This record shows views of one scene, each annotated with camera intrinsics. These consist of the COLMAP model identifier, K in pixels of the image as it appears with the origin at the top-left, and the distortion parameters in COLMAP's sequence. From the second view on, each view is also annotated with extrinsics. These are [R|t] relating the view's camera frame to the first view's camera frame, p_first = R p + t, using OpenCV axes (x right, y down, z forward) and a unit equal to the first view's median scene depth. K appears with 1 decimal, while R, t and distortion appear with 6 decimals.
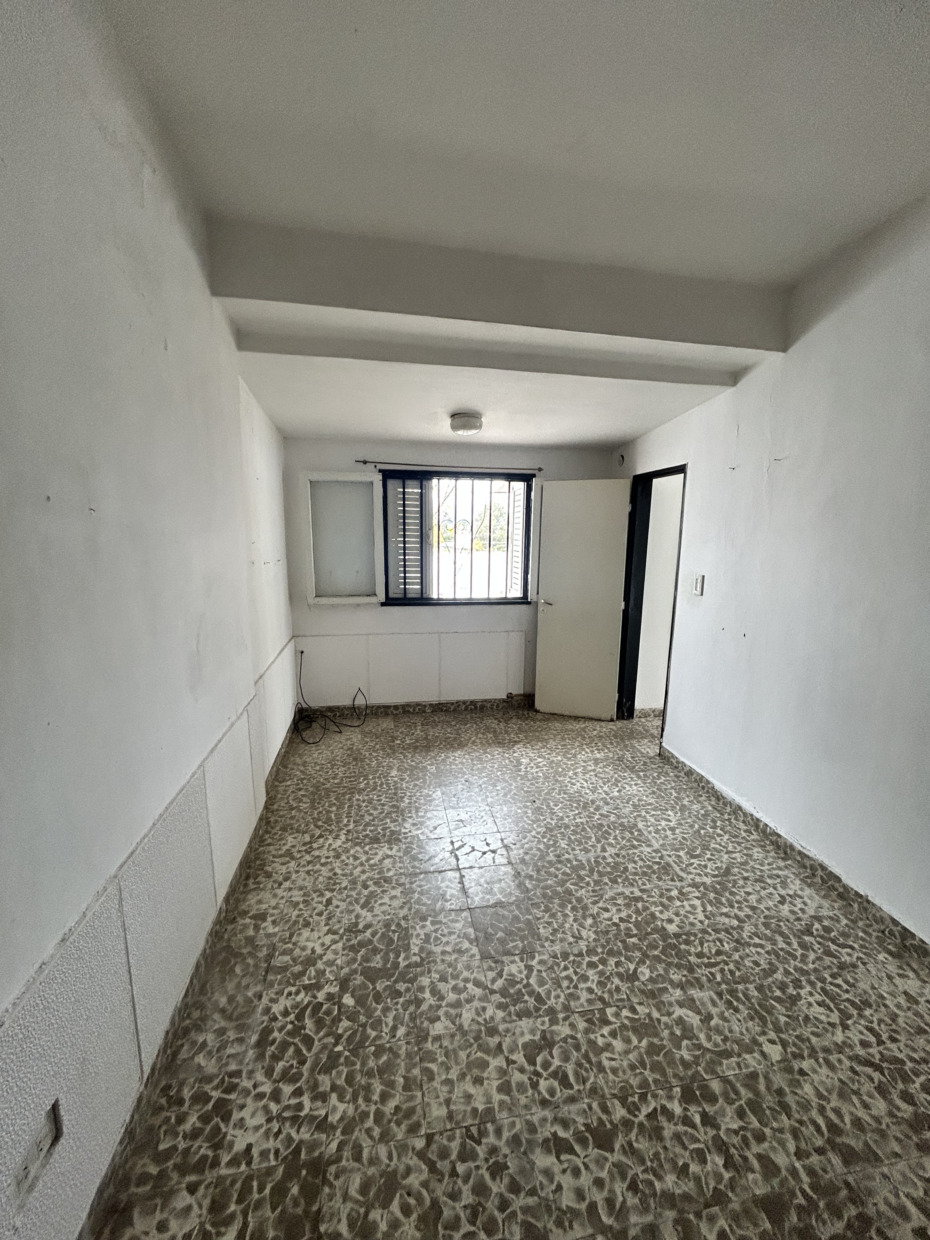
lens RADIAL K [[495.7, 0, 465.0], [0, 495.7, 620.0], [0, 0, 1]] dist [-0.011124, 0.002933]
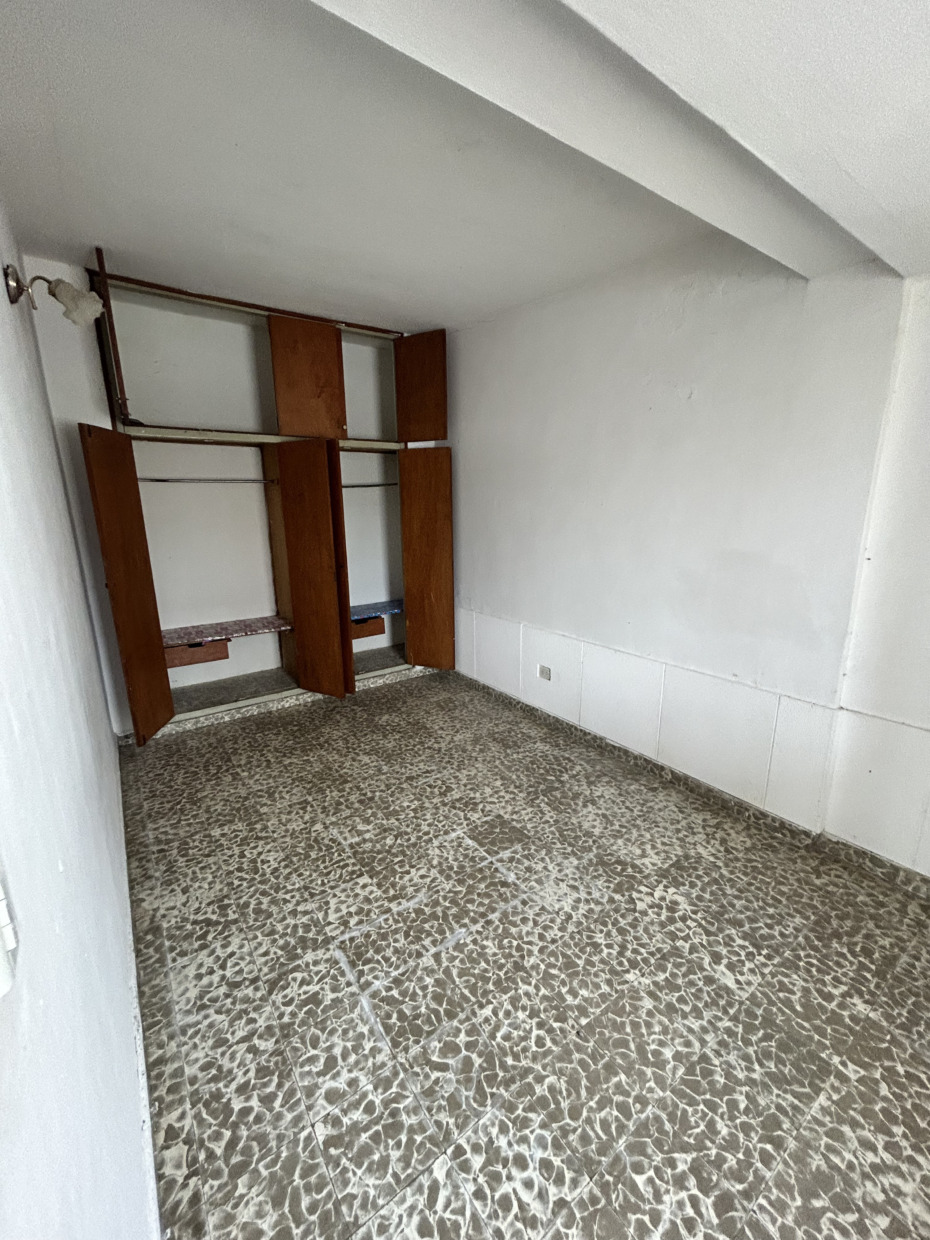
lens RADIAL K [[495.7, 0, 465.0], [0, 495.7, 620.0], [0, 0, 1]] dist [-0.011124, 0.002933]
pose [[-0.898378, 0.097813, -0.428194, 0.634712], [-0.073093, 0.928000, 0.365339, -0.327660], [0.433099, 0.359511, -0.826545, 1.805538]]
